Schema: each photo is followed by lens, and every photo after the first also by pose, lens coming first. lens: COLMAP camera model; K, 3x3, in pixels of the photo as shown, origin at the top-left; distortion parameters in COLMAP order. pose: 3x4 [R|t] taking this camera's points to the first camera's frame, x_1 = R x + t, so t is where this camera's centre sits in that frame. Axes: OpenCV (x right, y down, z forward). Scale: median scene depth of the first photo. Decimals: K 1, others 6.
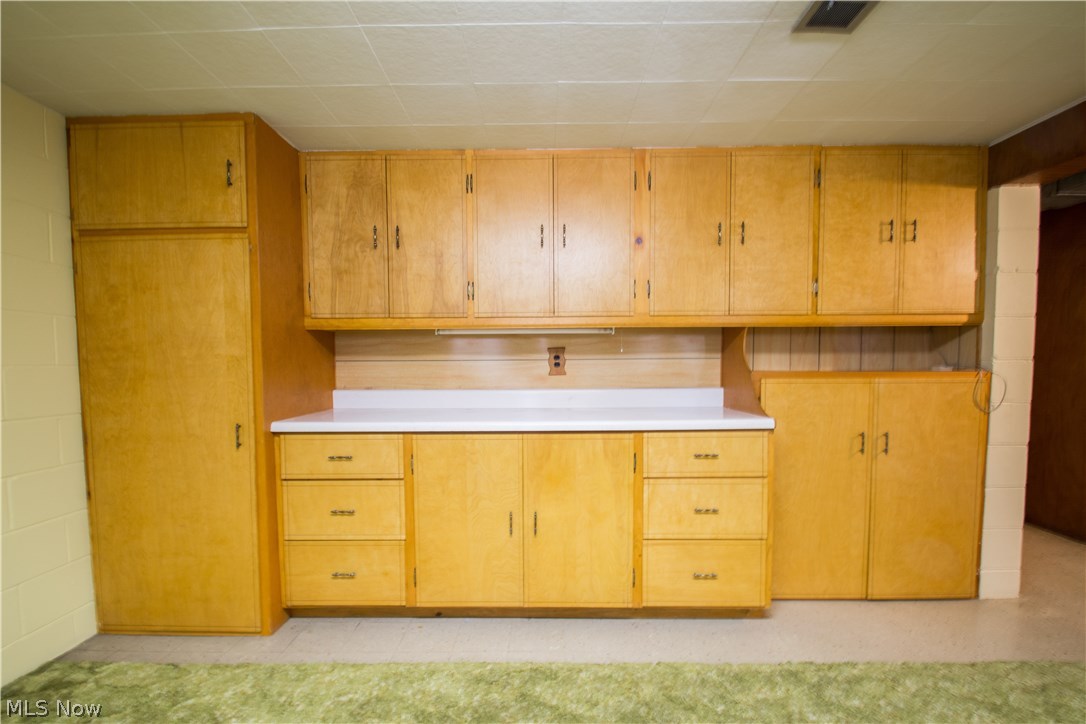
lens RADIAL K [[488.0, 0, 540.2], [0, 488.0, 392.1], [0, 0, 1]] dist [0.000951, 0.000084]
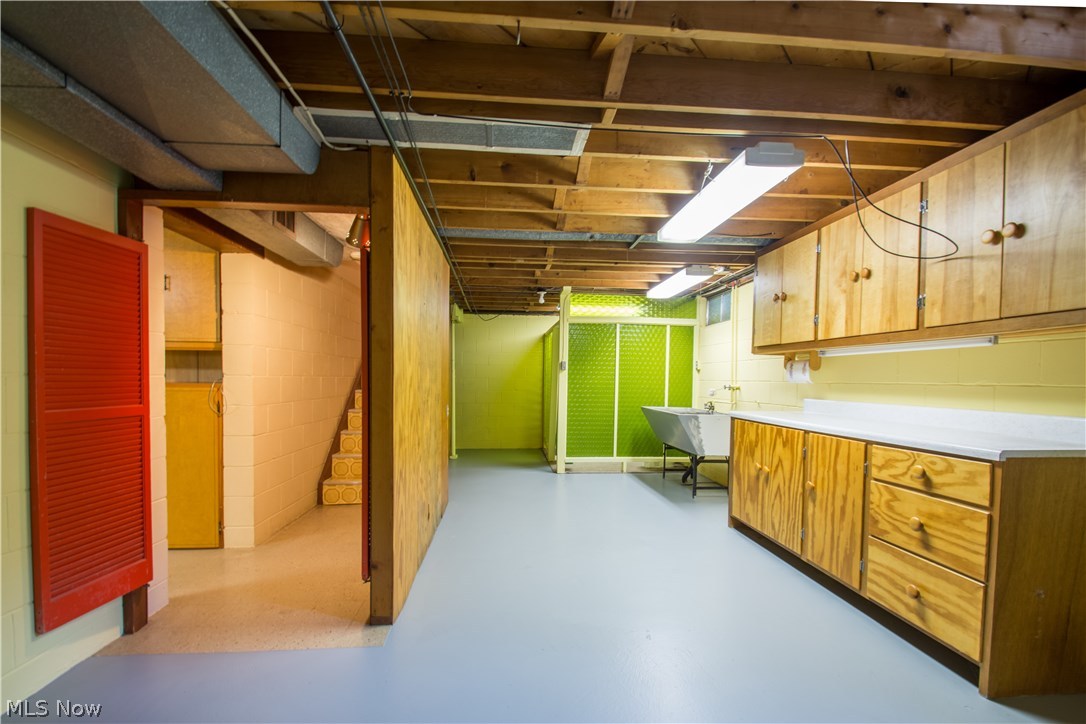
lens RADIAL K [[488.0, 0, 540.2], [0, 488.0, 392.1], [0, 0, 1]] dist [0.000951, 0.000084]
pose [[0.995281, 0.014479, 0.095948, 1.641269], [-0.012126, 0.999612, -0.025066, 0.005964], [-0.096274, 0.023785, 0.995071, -0.467536]]
